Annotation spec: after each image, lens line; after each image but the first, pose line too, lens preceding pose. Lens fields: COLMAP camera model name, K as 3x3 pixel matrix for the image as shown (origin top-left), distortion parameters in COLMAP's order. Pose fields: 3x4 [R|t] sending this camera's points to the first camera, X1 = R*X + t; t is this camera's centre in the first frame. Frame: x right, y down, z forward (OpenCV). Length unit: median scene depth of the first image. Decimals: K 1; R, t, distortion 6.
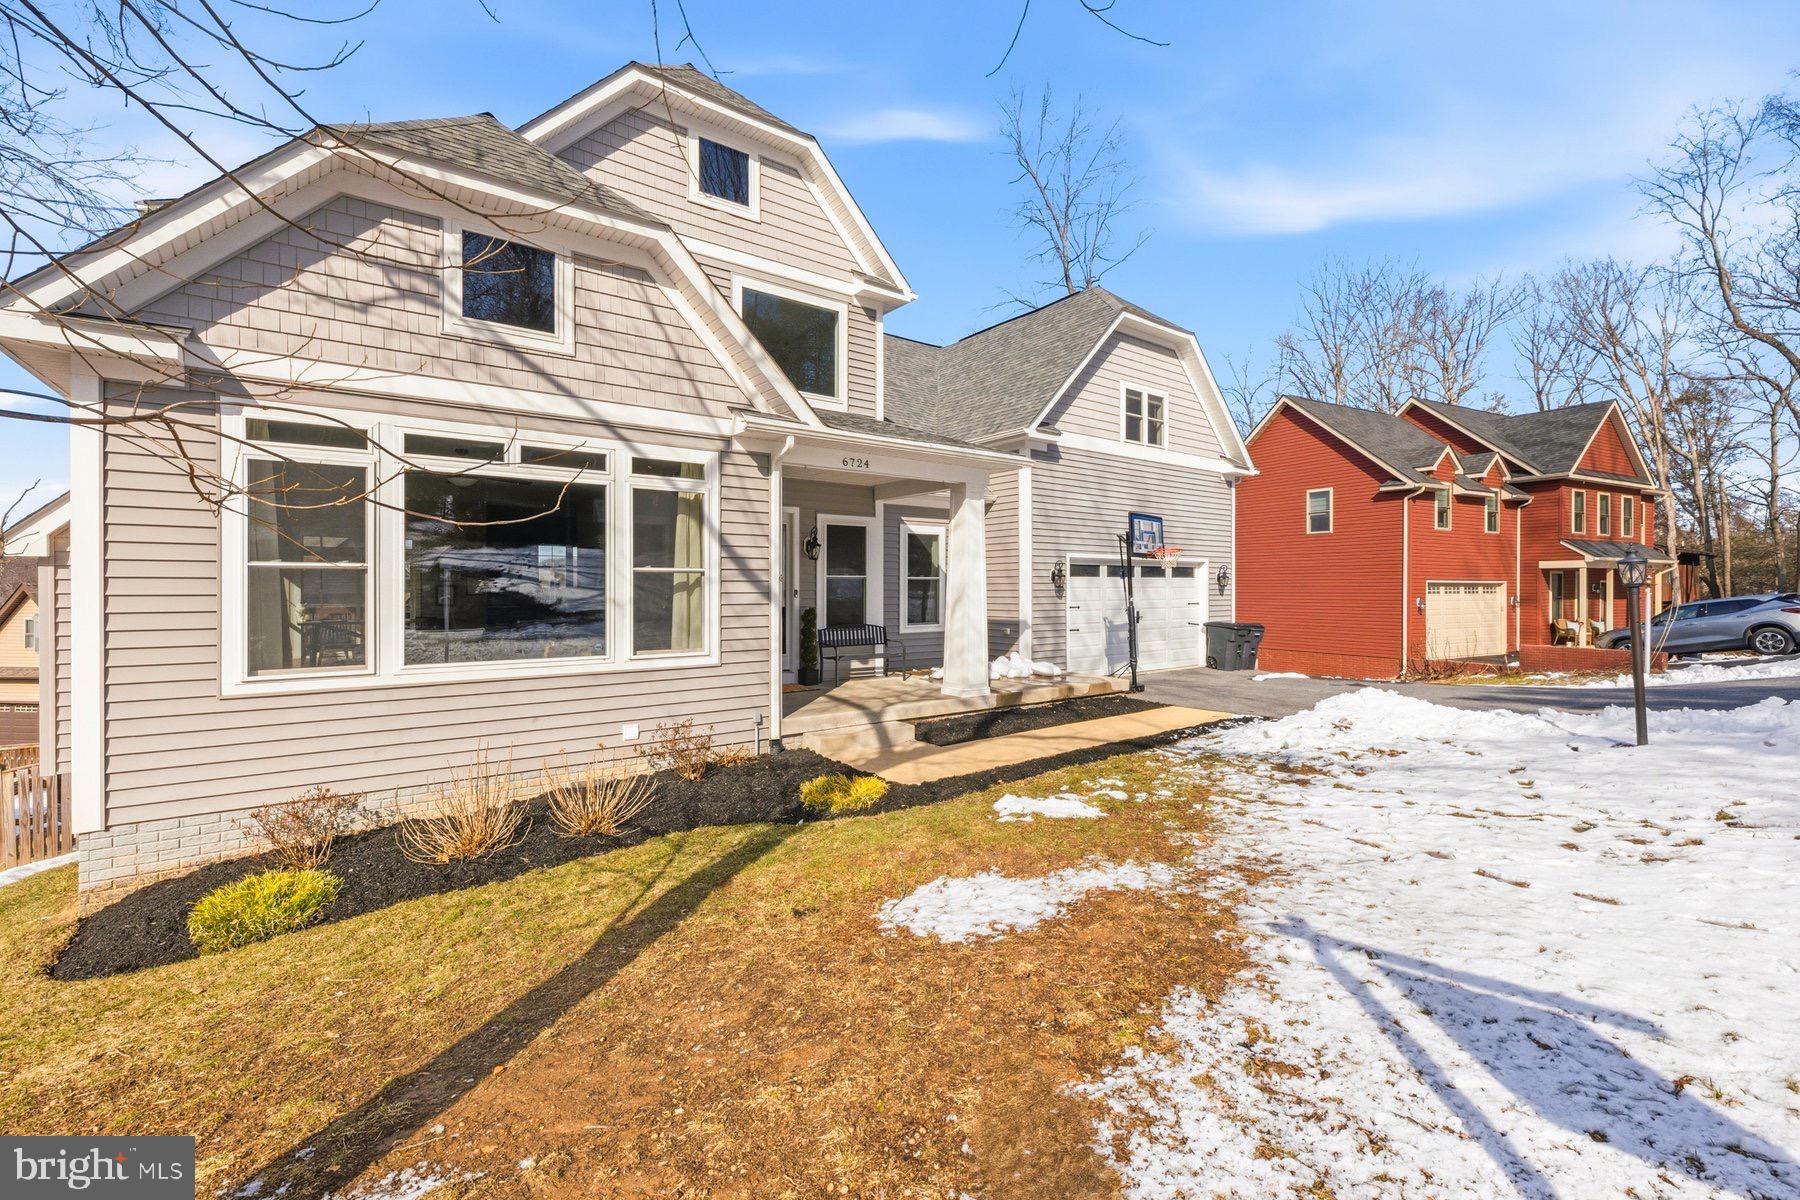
lens RADIAL K [[765.5, 0, 899.3], [0, 765.5, 594.1], [0, 0, 1]] dist [-0.002230, 0.000519]
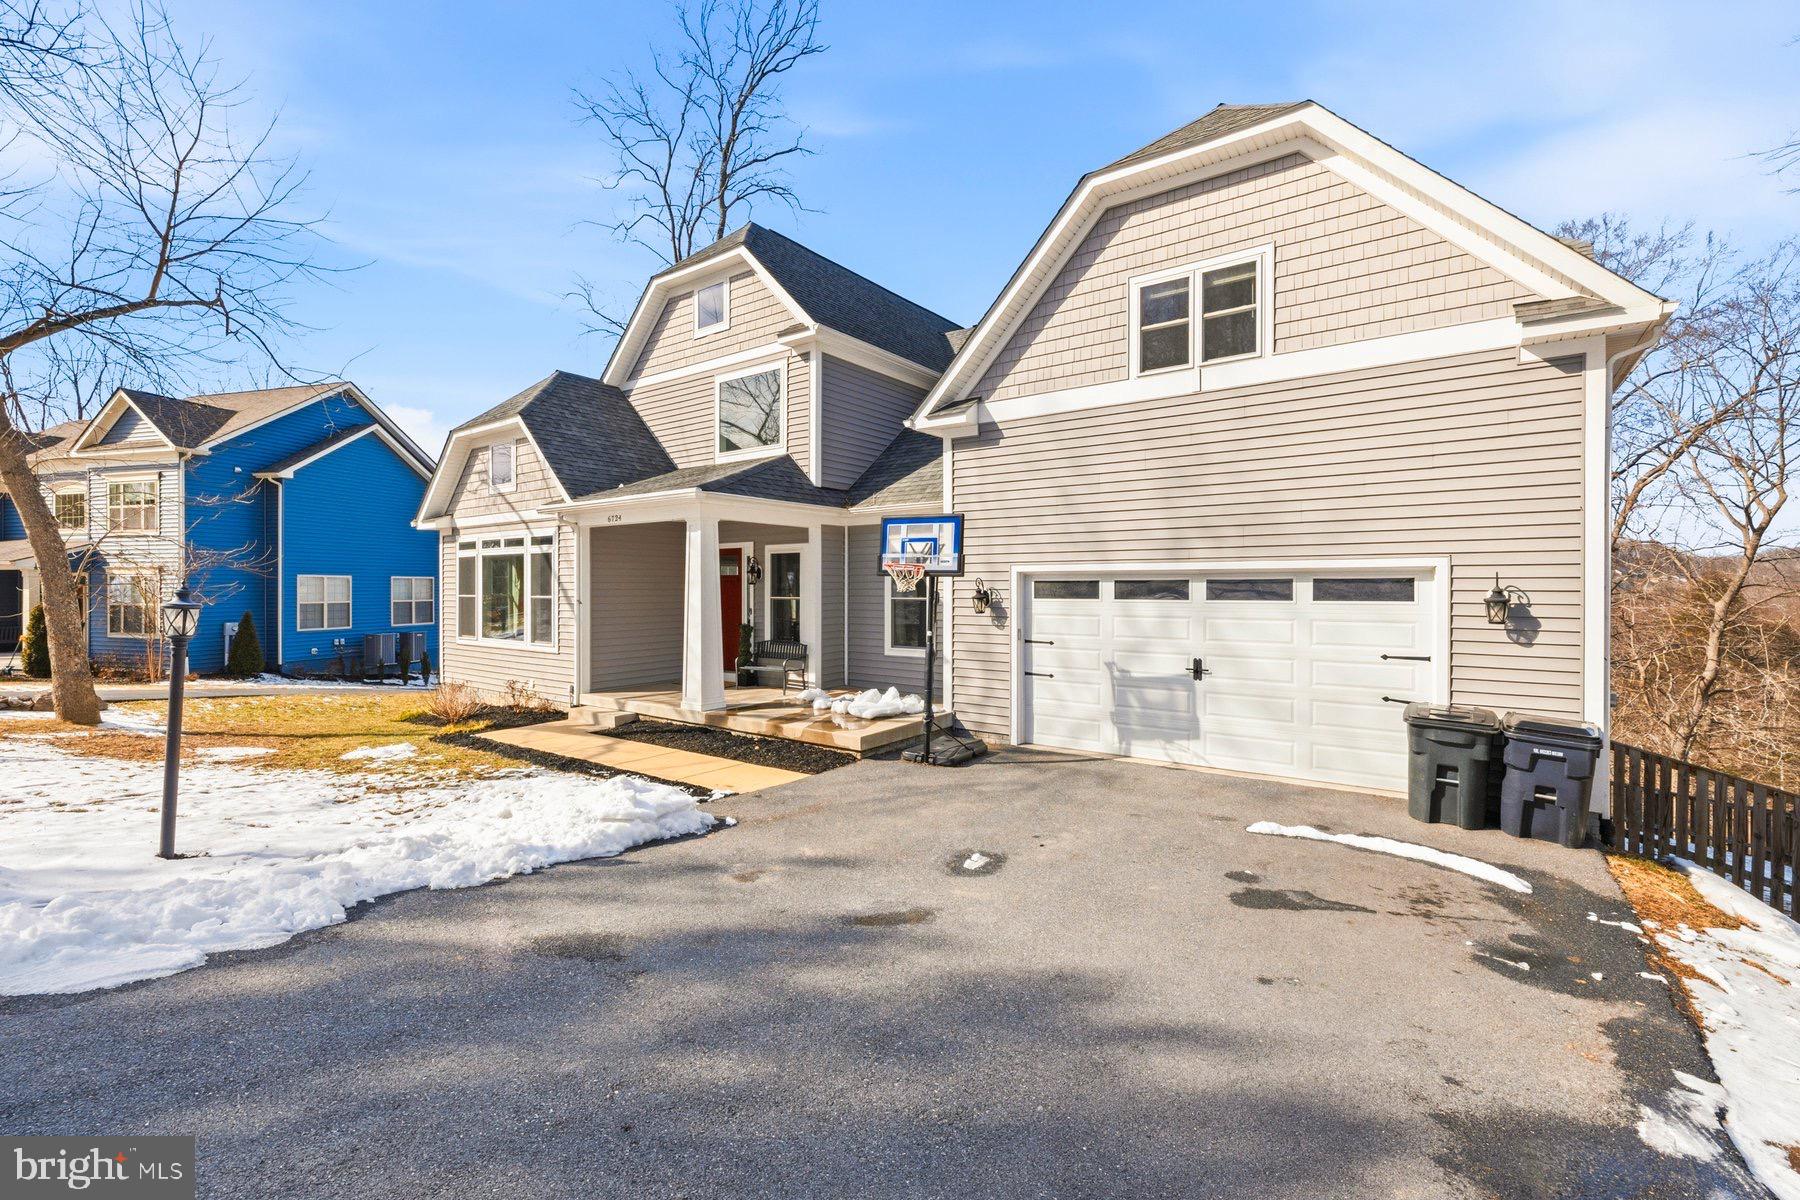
lens RADIAL K [[765.5, 0, 901.3], [0, 765.5, 590.9], [0, 0, 1]] dist [-0.002230, 0.000519]
pose [[0.280290, 0.005812, -0.959898, 0.904861], [-0.008555, 0.999957, 0.003556, -0.032642], [0.959877, 0.007215, 0.280327, 0.712619]]
